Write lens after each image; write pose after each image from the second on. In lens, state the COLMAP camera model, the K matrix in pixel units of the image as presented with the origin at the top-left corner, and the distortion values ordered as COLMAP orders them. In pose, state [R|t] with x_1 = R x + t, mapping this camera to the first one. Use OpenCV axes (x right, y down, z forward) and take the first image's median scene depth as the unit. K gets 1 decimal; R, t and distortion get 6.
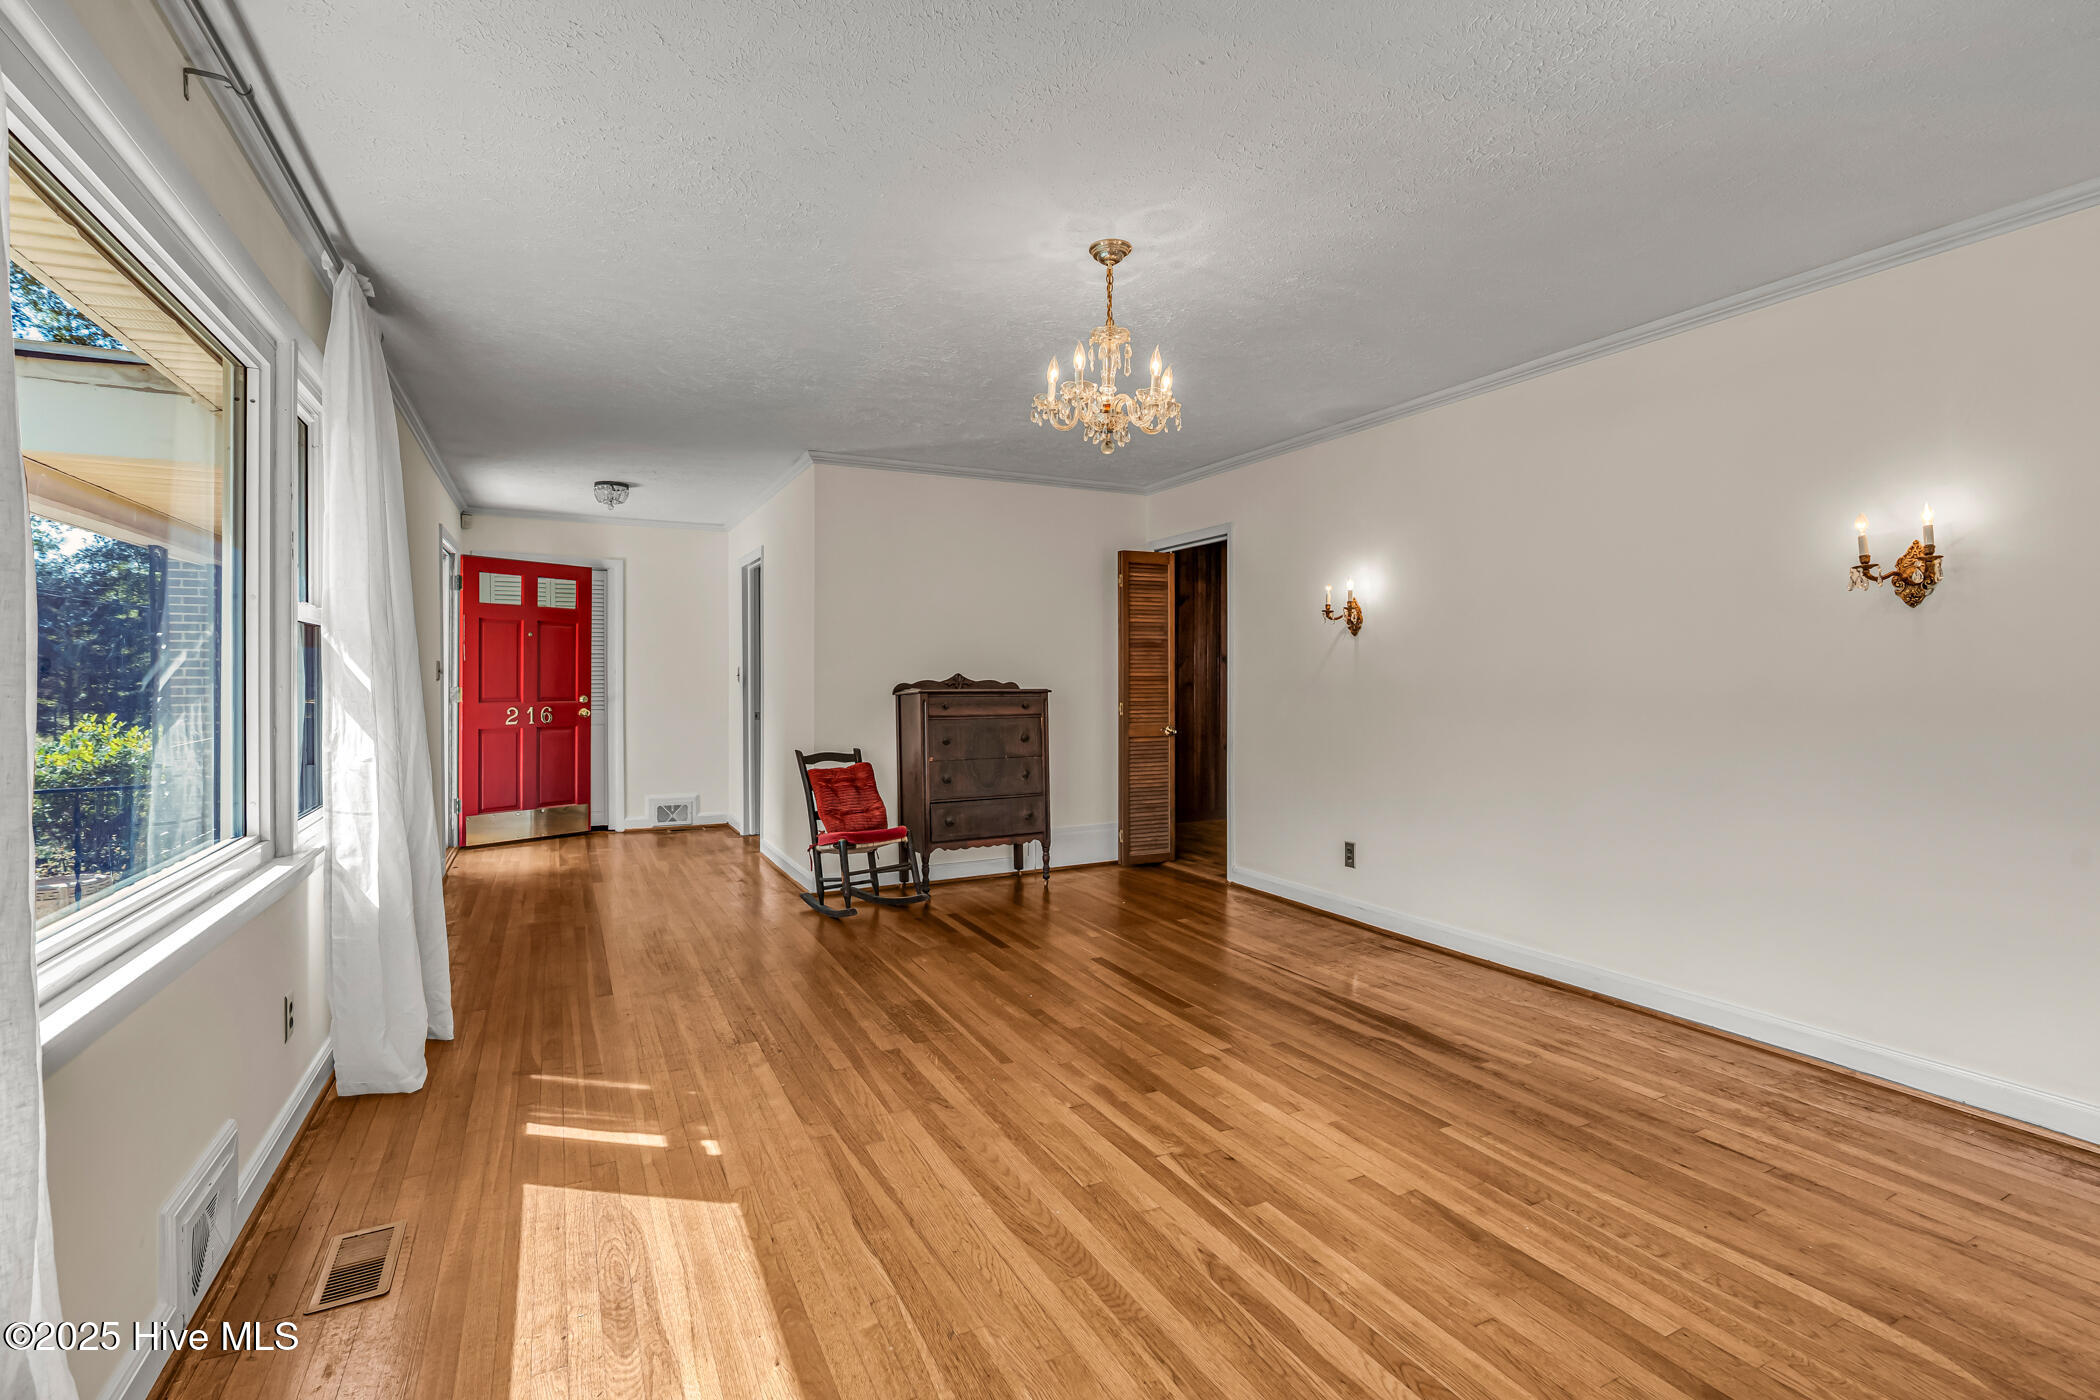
lens RADIAL K [[955.1, 0, 1035.3], [0, 955.1, 684.2], [0, 0, 1]] dist [-0.014026, 0.004245]
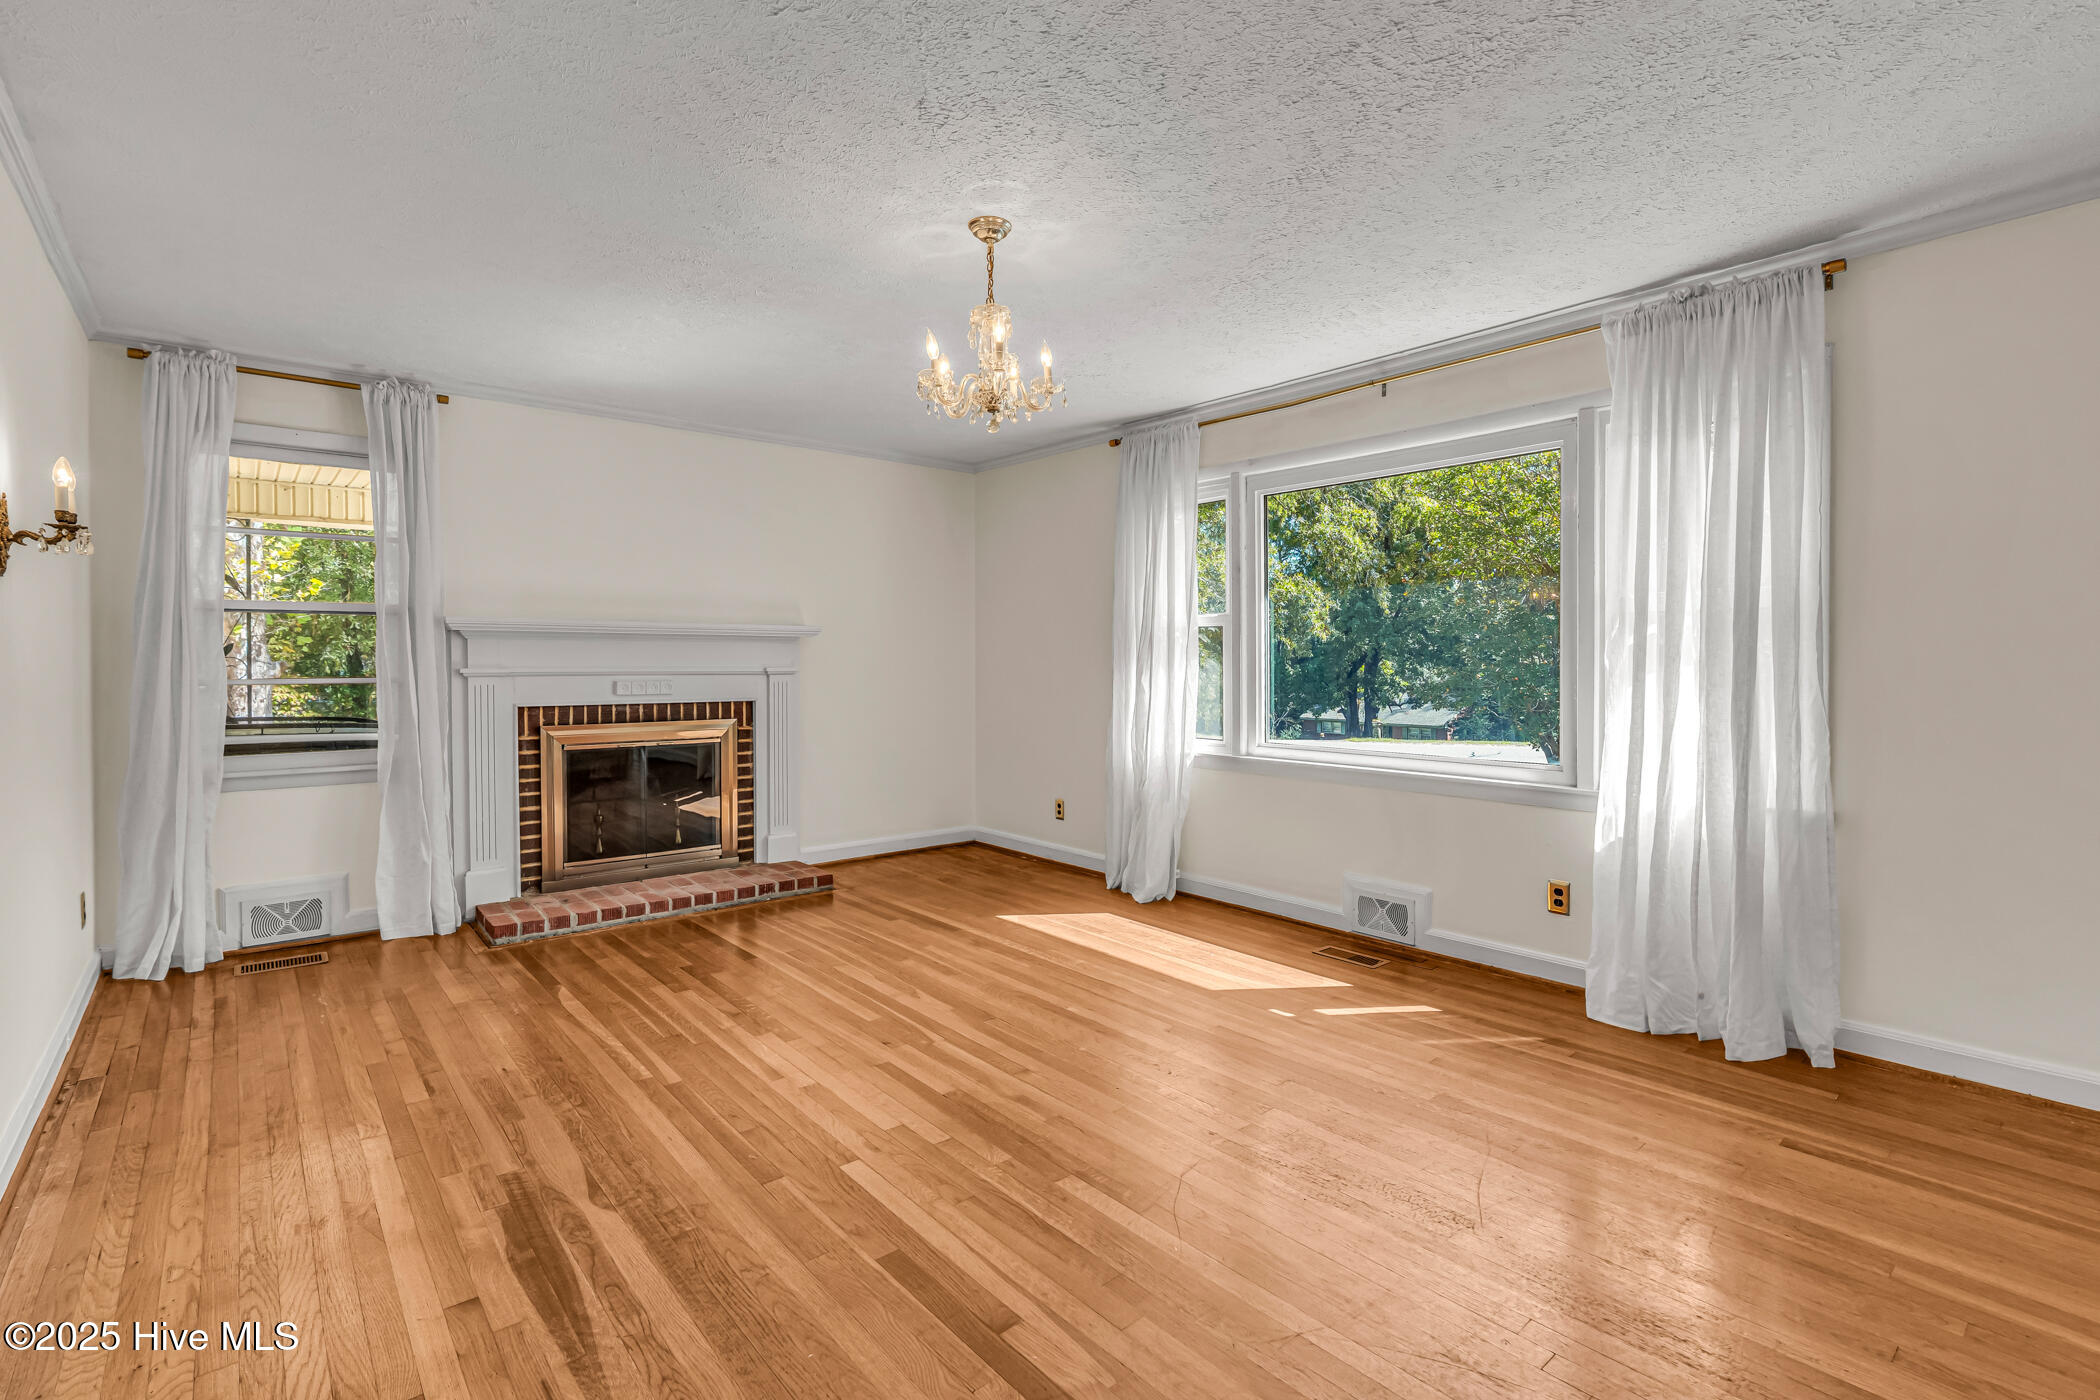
lens RADIAL K [[955.1, 0, 1071.2], [0, 955.1, 661.9], [0, 0, 1]] dist [-0.014026, 0.004245]
pose [[-0.968745, 0.002481, -0.248046, 0.234112], [-0.000826, 0.999912, 0.013225, -0.018190], [0.248057, 0.013017, -0.968658, 1.899273]]
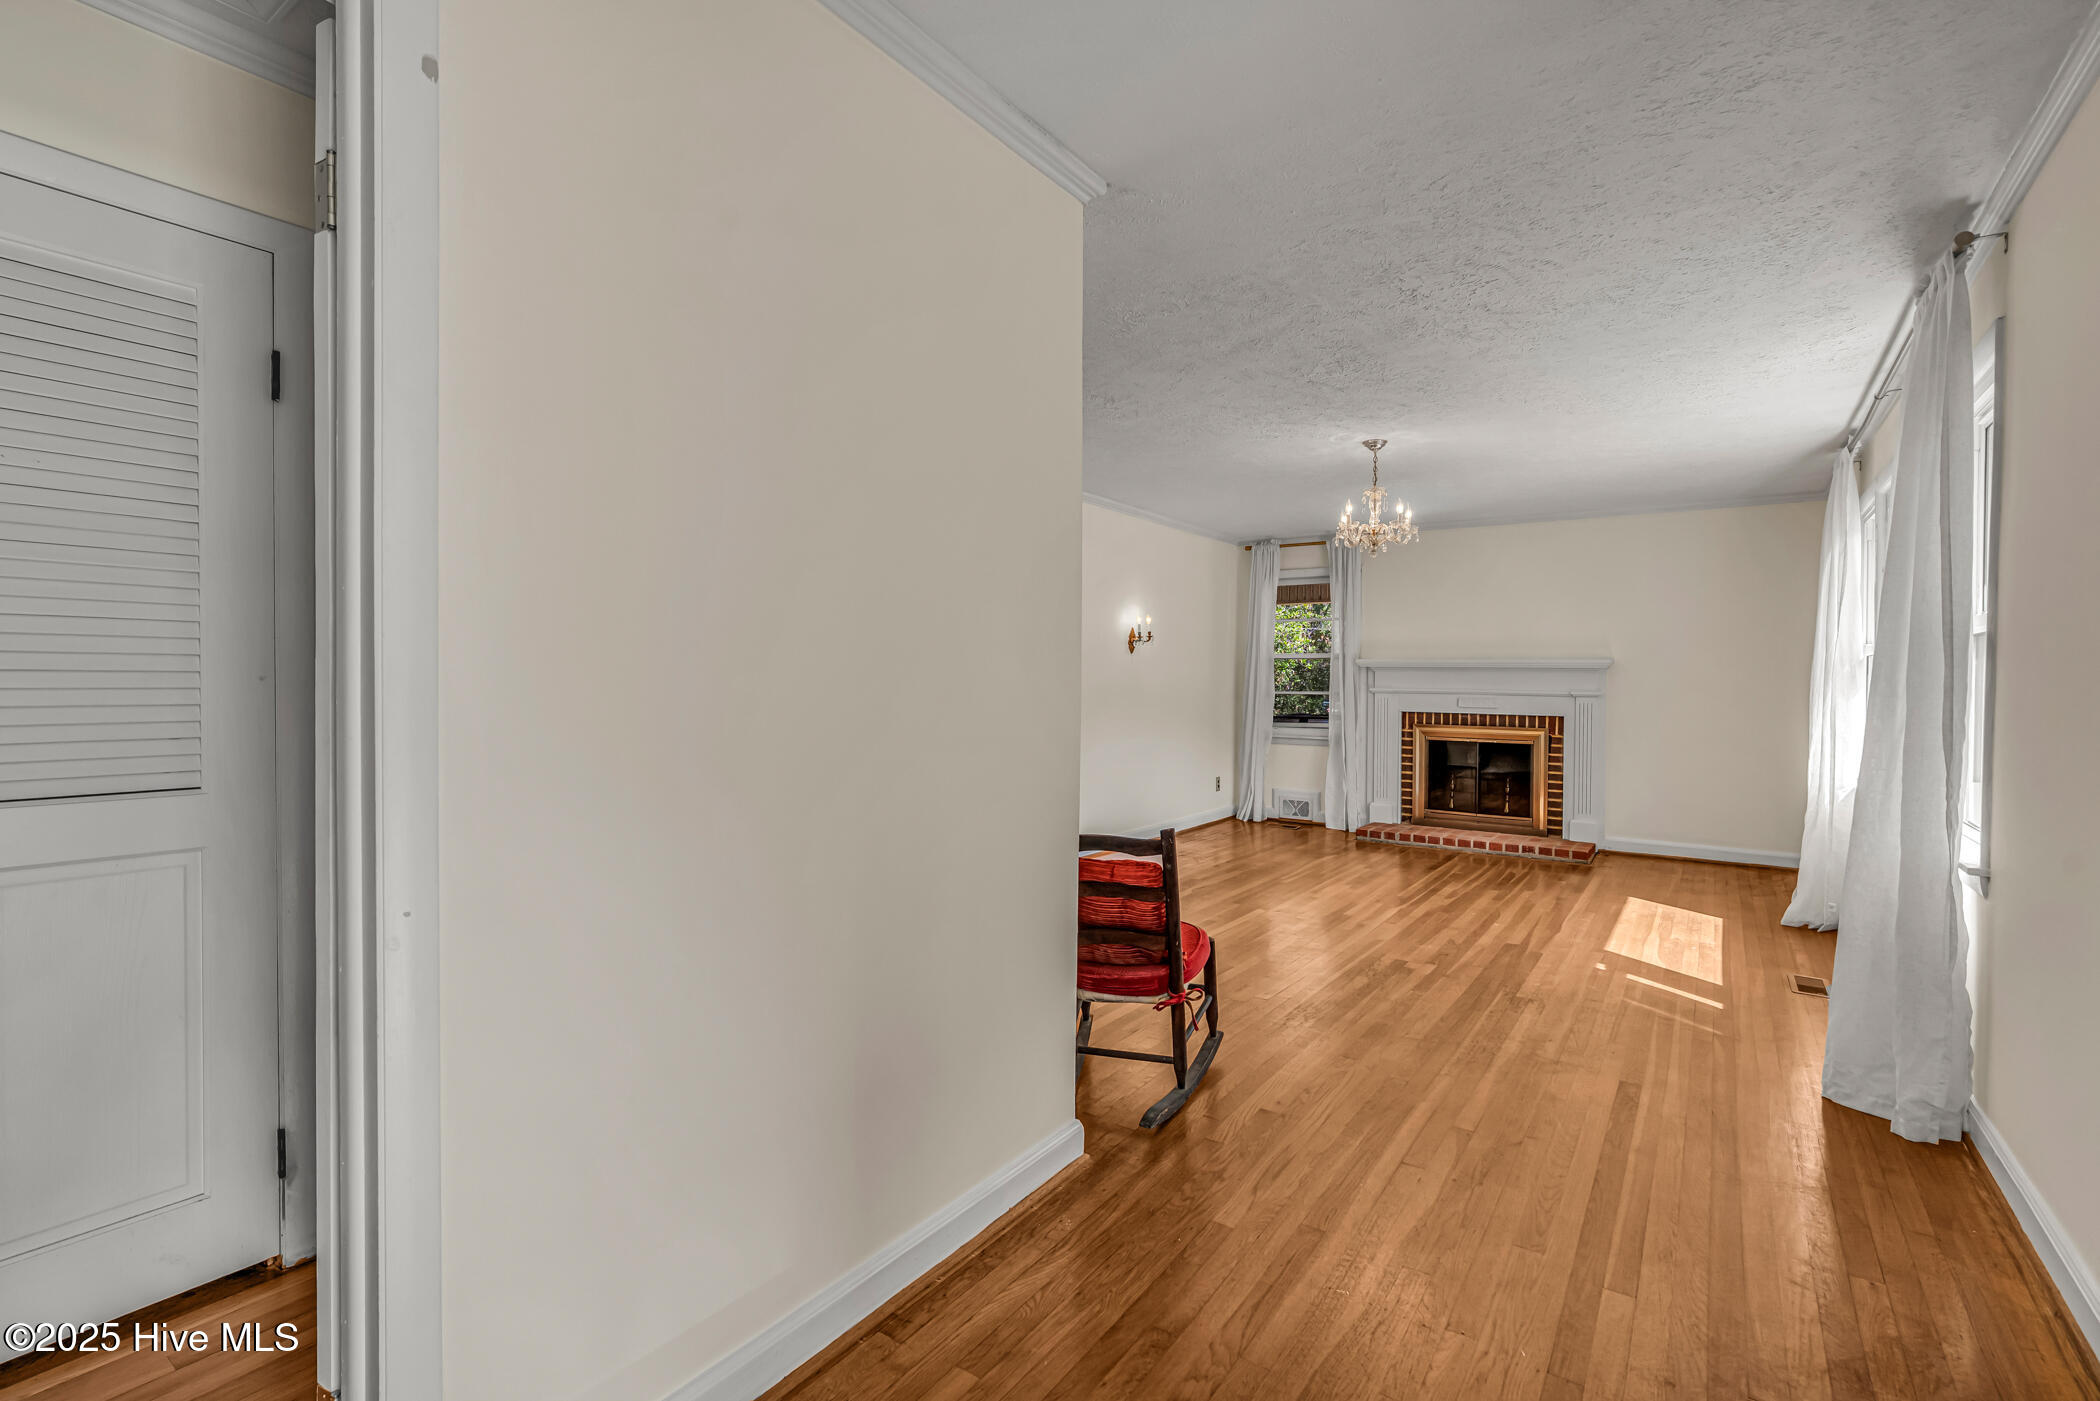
lens RADIAL K [[955.1, 0, 1050.0], [0, 955.1, 695.5], [0, 0, 1]] dist [-0.014026, 0.004245]
pose [[-0.471753, -0.019192, 0.881522, -1.161616], [-0.000501, 0.999769, 0.021499, -0.023730], [-0.881730, 0.009700, -0.471654, 2.275305]]
